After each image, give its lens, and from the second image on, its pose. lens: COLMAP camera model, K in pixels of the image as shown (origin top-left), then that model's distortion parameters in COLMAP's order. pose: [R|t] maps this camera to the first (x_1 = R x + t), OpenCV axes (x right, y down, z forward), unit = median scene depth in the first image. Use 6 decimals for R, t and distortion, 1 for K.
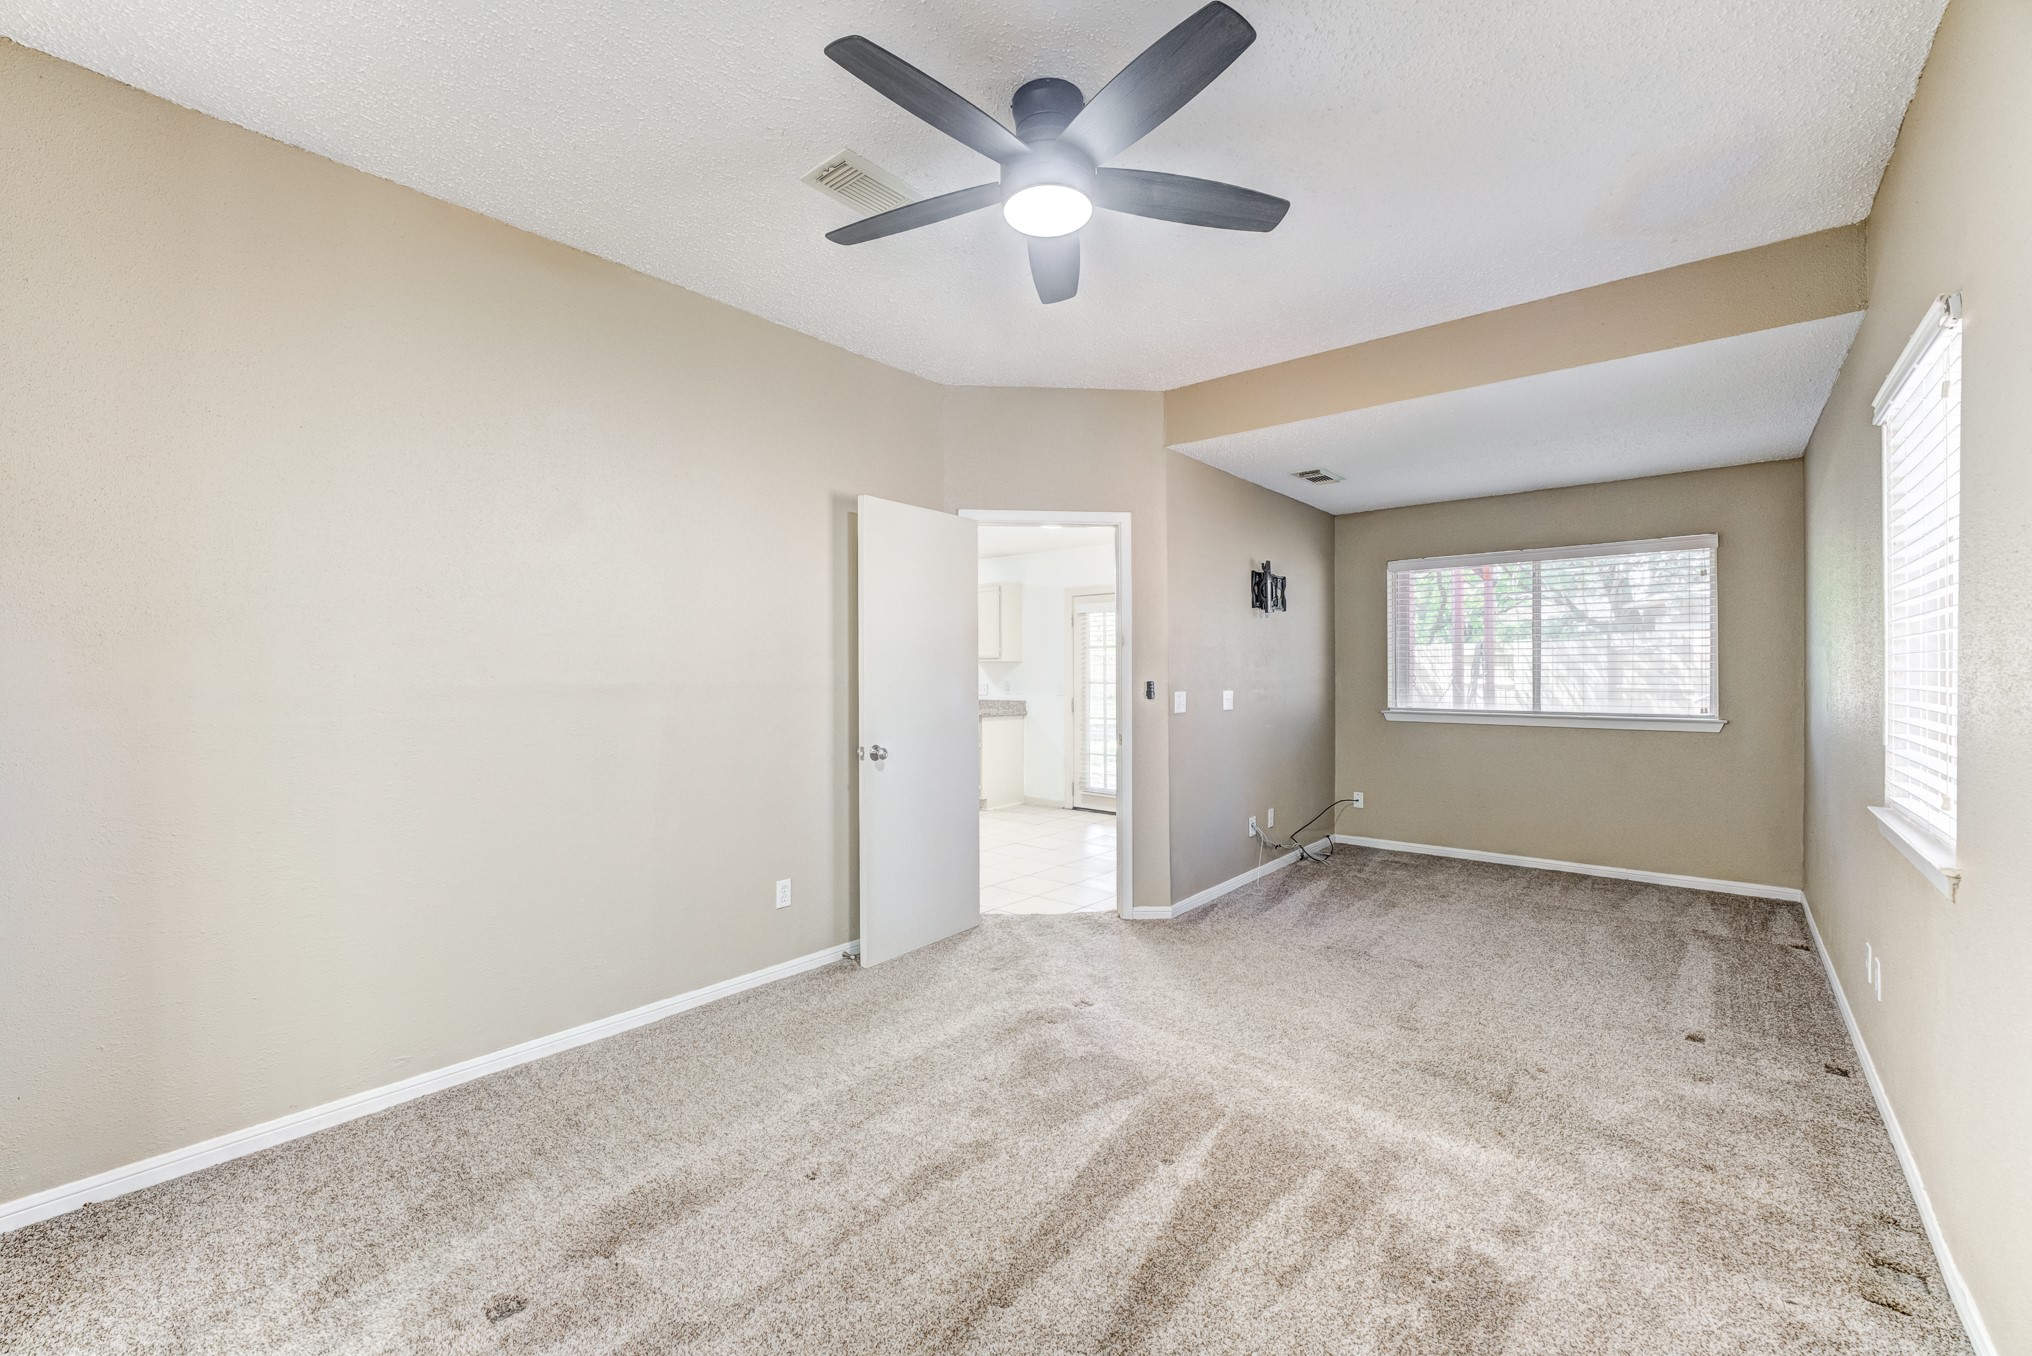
lens RADIAL K [[826.7, 0, 1012.5], [0, 826.7, 674.9], [0, 0, 1]] dist [-0.012922, 0.001025]
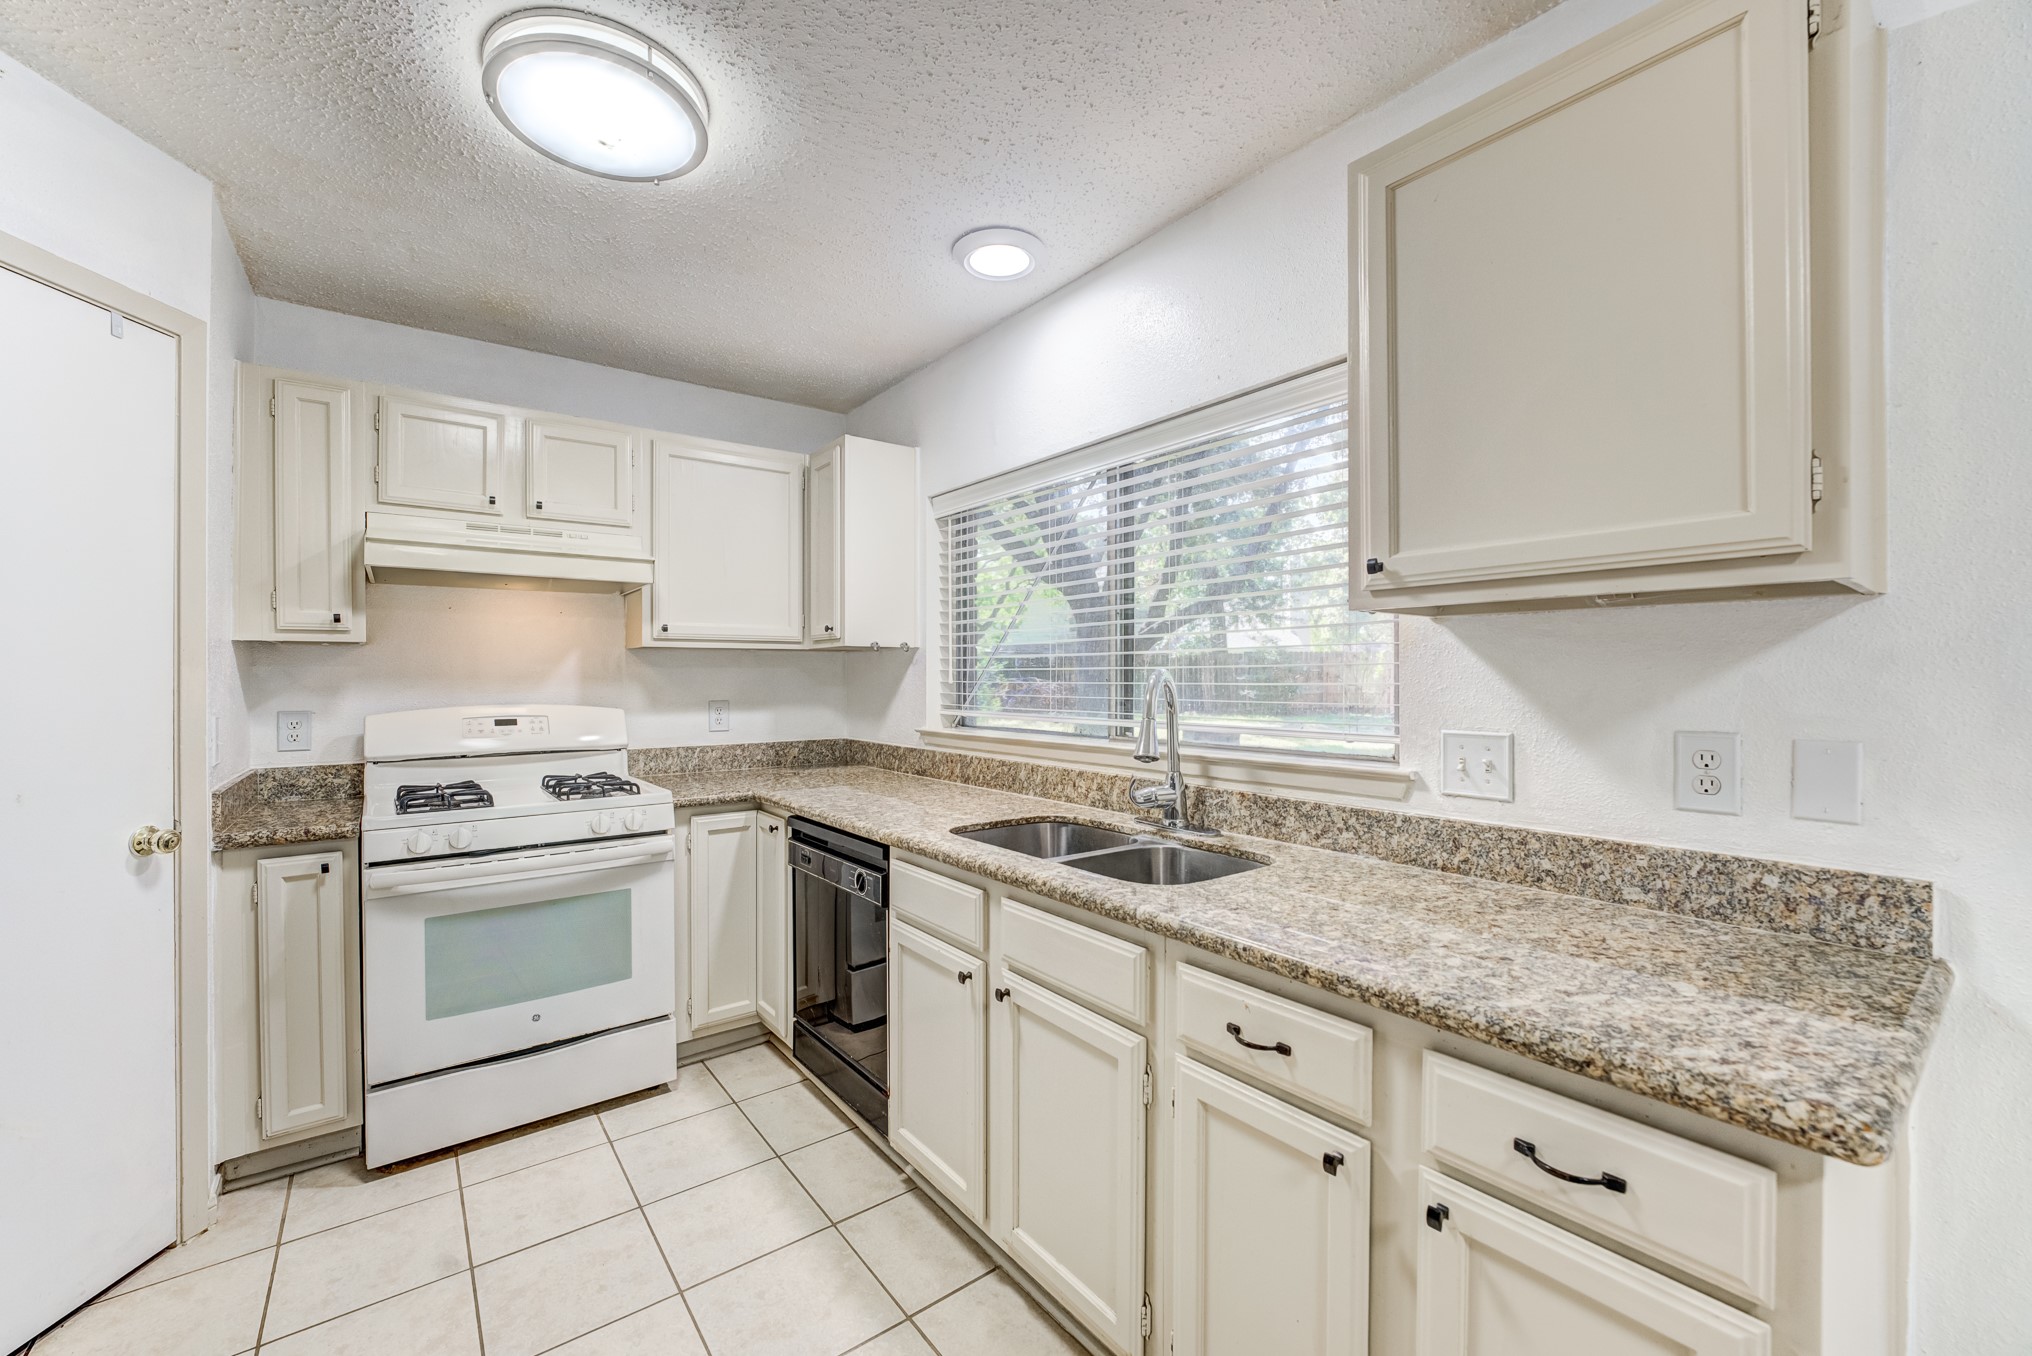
lens RADIAL K [[826.7, 0, 990.0], [0, 826.7, 677.9], [0, 0, 1]] dist [-0.012922, 0.001025]
pose [[0.972927, -0.001031, -0.231110, -0.107568], [0.001513, 0.999997, 0.001911, -0.002854], [0.231107, -0.002209, 0.972926, 0.876357]]
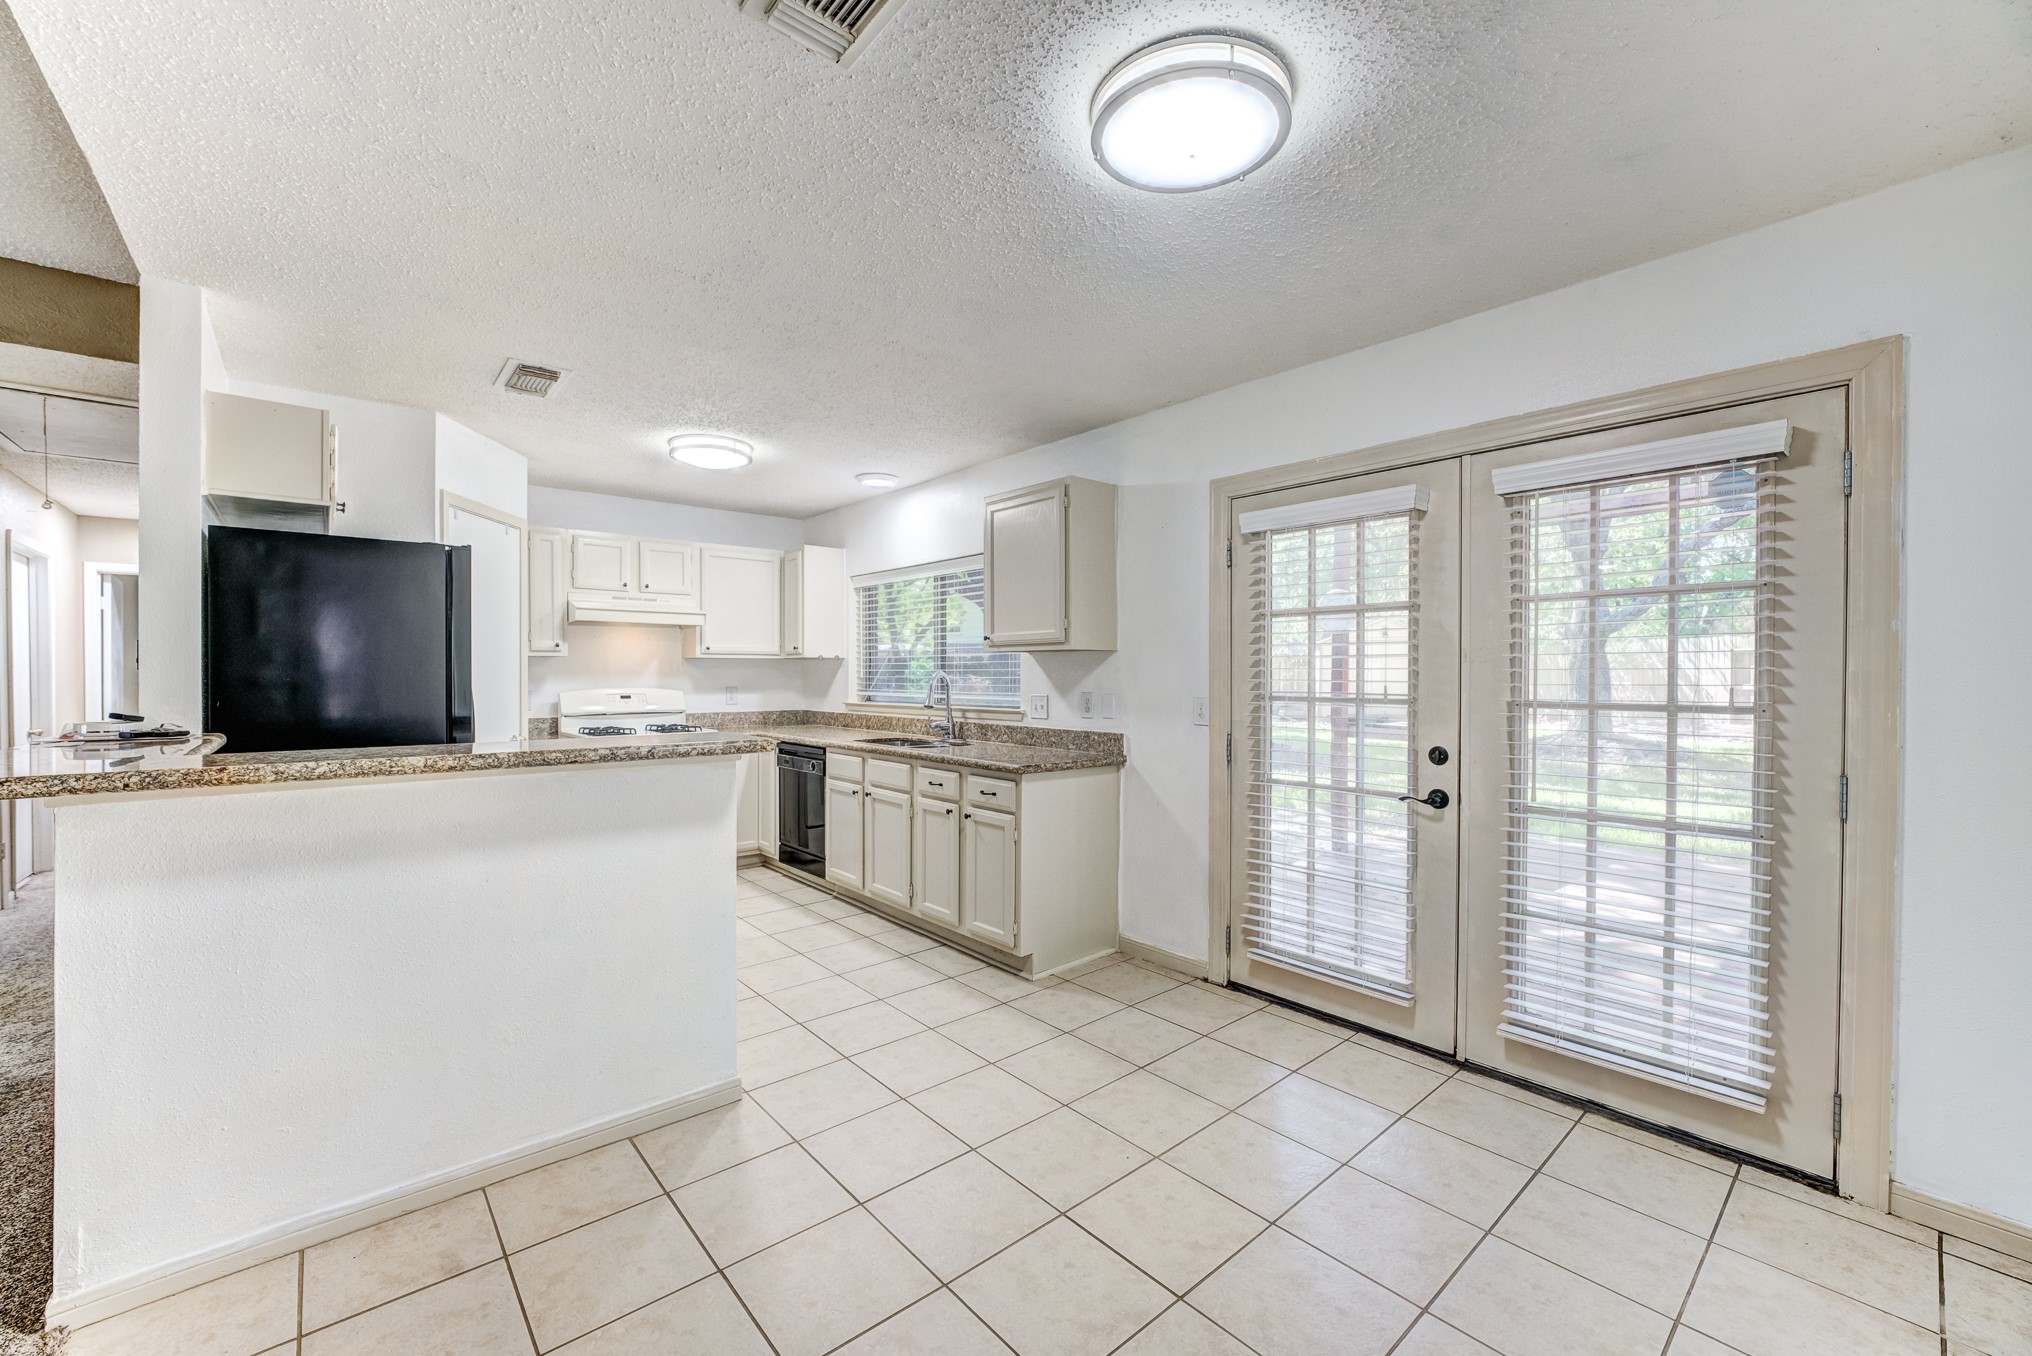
lens RADIAL K [[826.7, 0, 997.9], [0, 826.7, 681.7], [0, 0, 1]] dist [-0.012922, 0.001025]
pose [[0.986493, 0.002942, -0.163775, 0.023856], [-0.001365, 0.999952, 0.009739, -0.003228], [0.163795, -0.009383, 0.986450, 0.547999]]
